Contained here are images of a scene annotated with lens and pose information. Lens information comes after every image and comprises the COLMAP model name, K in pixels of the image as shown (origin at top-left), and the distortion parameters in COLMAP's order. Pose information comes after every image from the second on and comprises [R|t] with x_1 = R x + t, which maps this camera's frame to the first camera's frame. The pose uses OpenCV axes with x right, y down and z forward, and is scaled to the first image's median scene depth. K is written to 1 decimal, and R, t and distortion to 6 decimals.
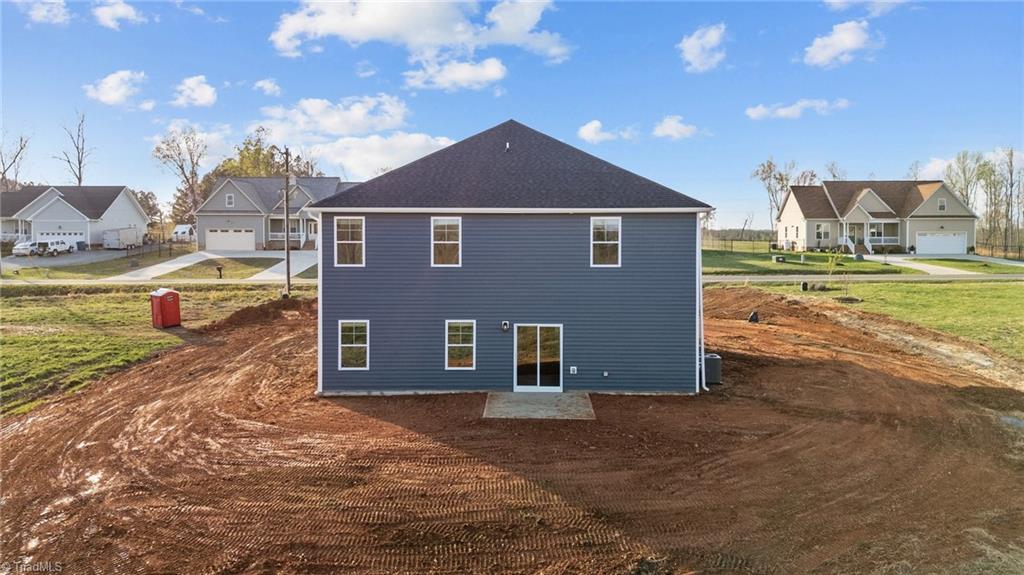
lens RADIAL K [[768.8, 0, 514.8], [0, 768.8, 235.4], [0, 0, 1]] dist [0.042578, -0.000764]
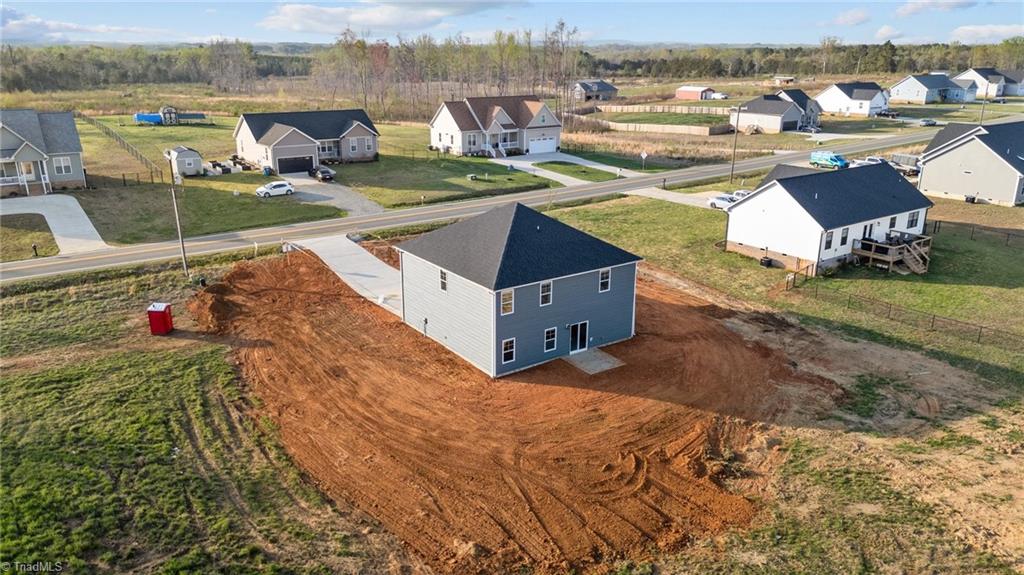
lens RADIAL K [[758.2, 0, 512.0], [0, 758.2, 287.5], [0, 0, 1]] dist [0.083469, -0.116183]
pose [[0.806491, -0.173340, 0.565266, -0.353631], [-0.006642, 0.953342, 0.301820, -0.167150], [-0.591209, -0.247169, 0.767710, -0.129956]]
